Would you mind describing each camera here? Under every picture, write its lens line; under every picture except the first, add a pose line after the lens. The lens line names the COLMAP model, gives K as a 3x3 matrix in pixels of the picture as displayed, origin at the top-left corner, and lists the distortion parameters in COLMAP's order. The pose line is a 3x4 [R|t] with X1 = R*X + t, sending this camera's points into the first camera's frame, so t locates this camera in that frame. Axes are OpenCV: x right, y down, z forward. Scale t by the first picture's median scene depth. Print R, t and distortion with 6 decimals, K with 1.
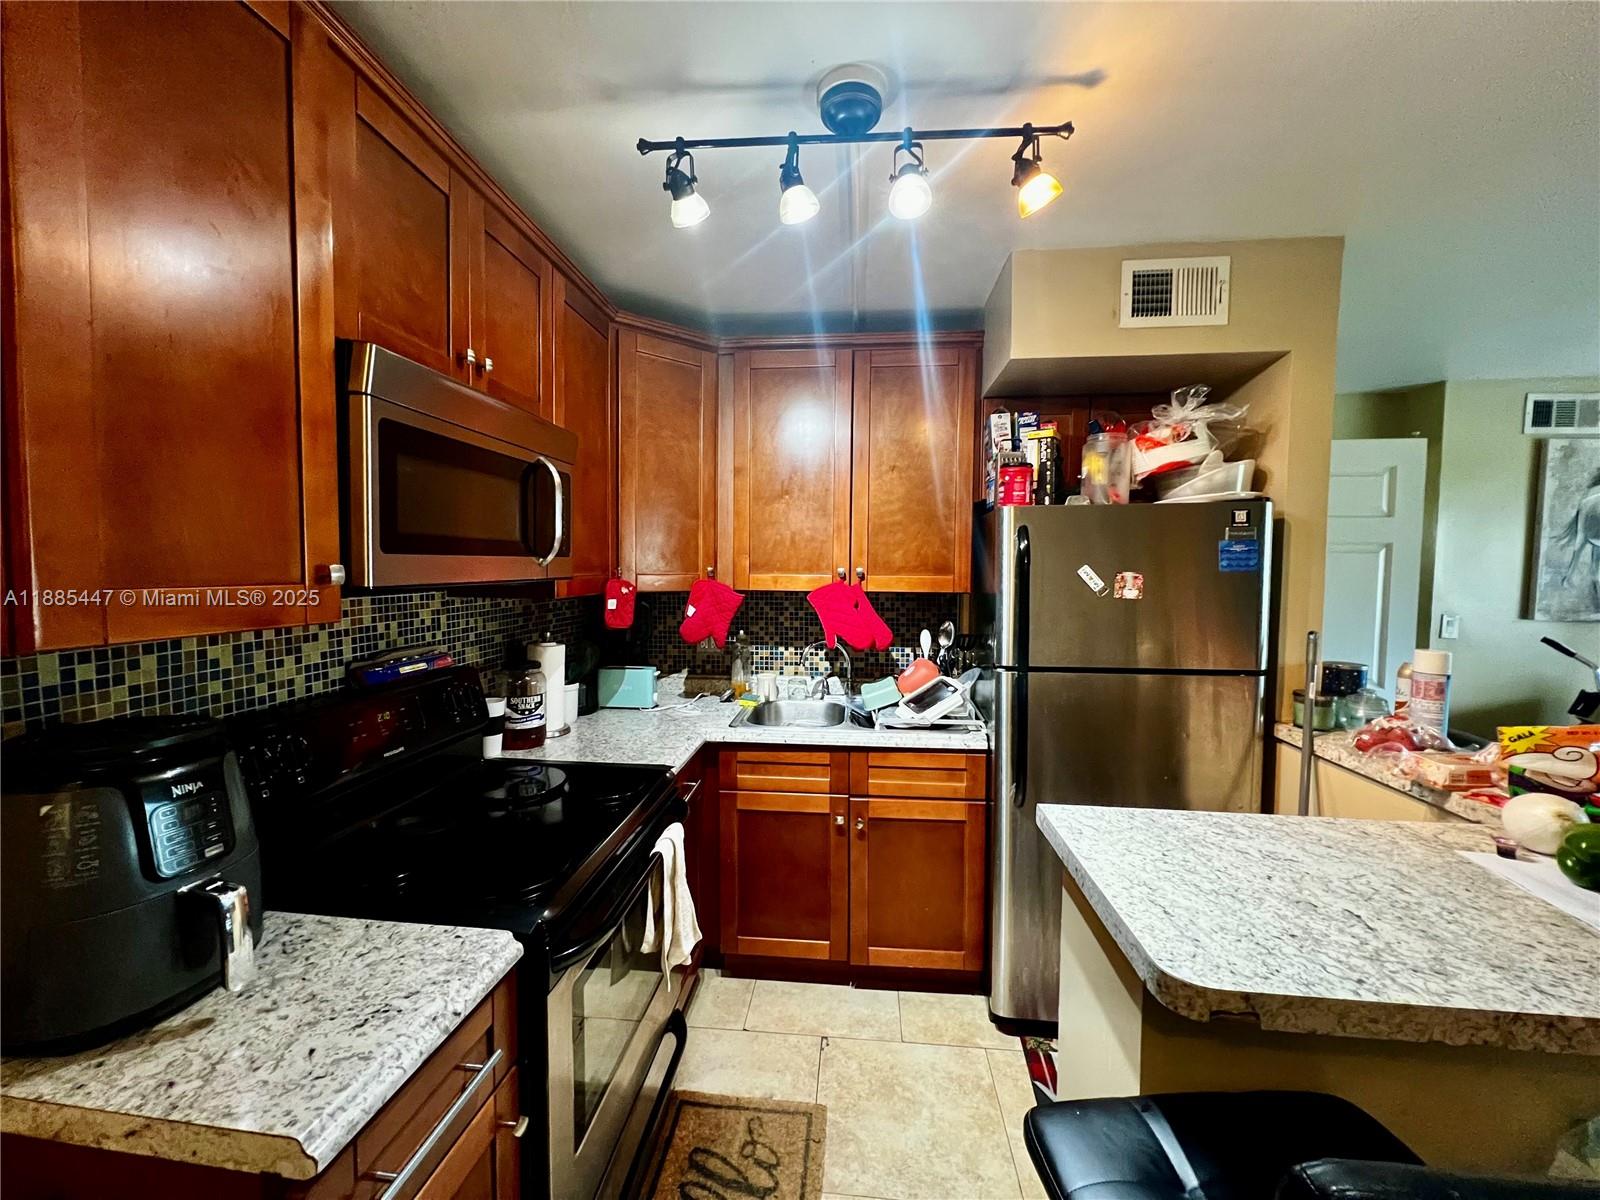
lens RADIAL K [[642.4, 0, 797.1], [0, 642.4, 598.2], [0, 0, 1]] dist [-0.001487, -0.000144]
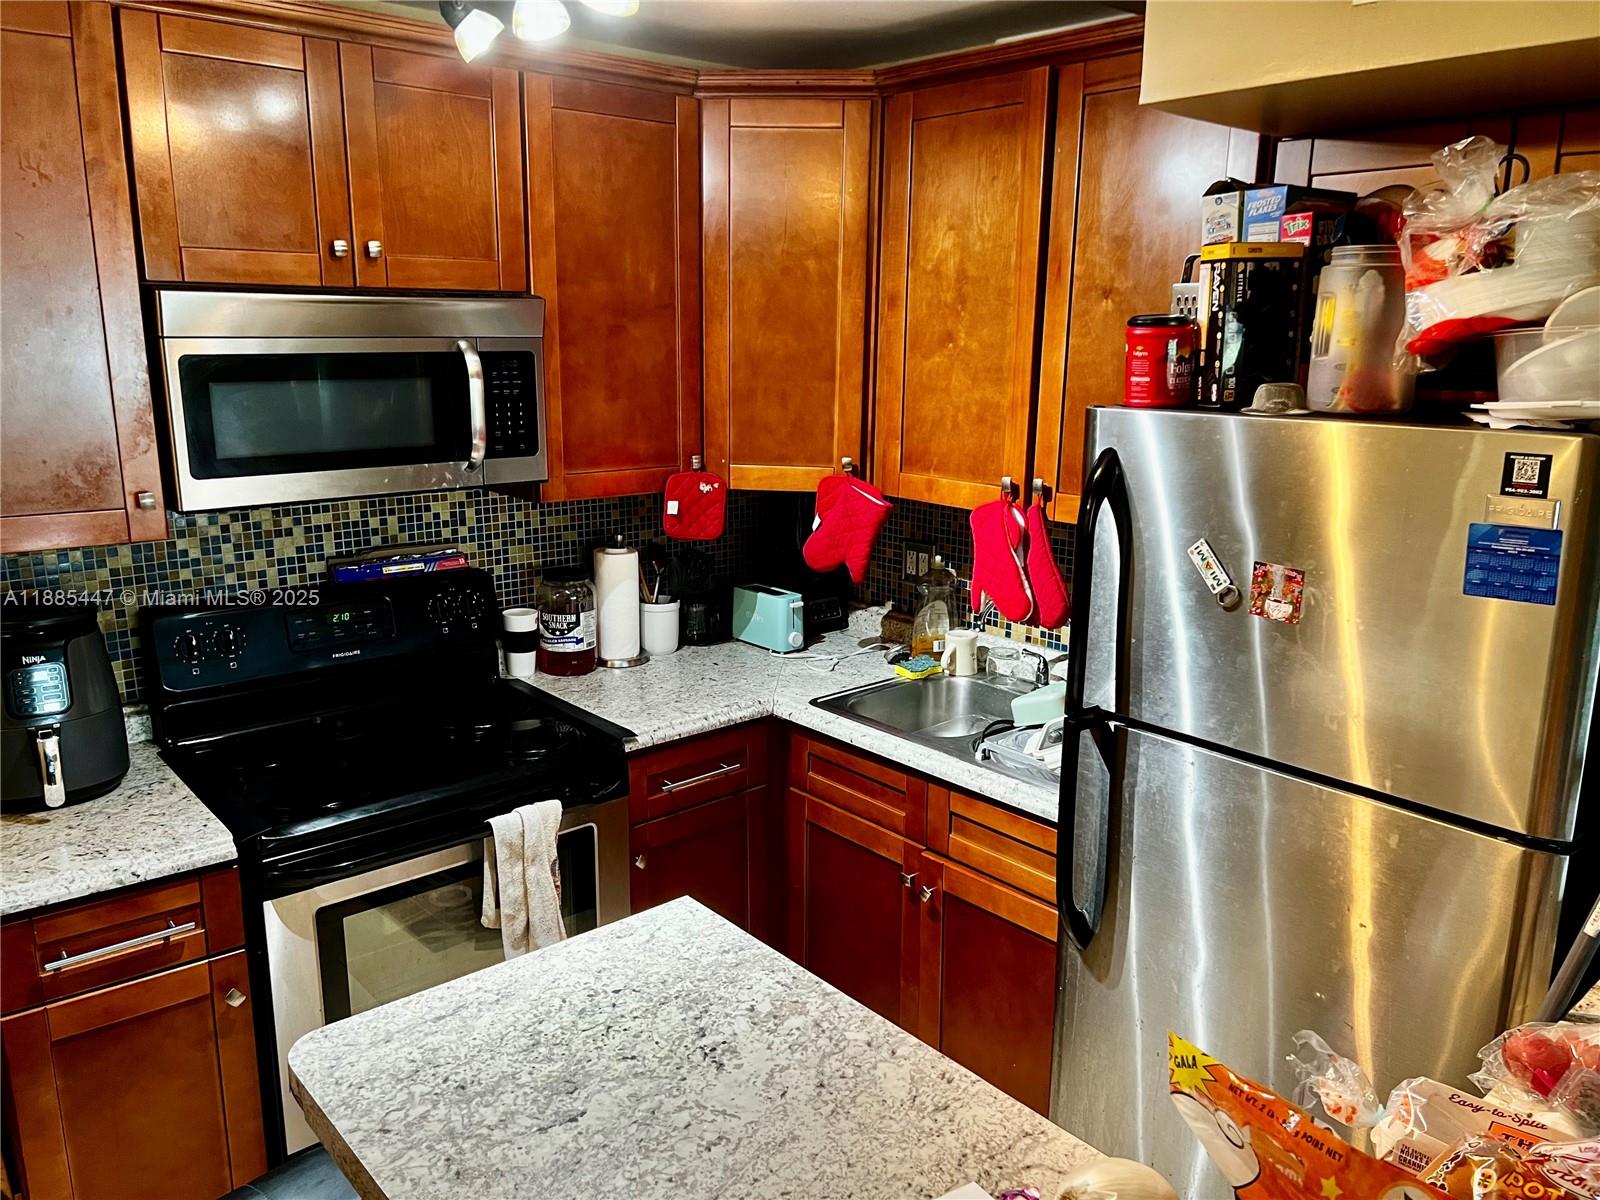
lens RADIAL K [[1207.2, 0, 803.0], [0, 1207.2, 608.8], [0, 0, 1]] dist [0.052090, -0.057740]
pose [[0.725863, 0.160074, -0.668954, 0.889771], [-0.041268, 0.980927, 0.189948, -0.169121], [0.686600, -0.110270, 0.718624, 0.112326]]
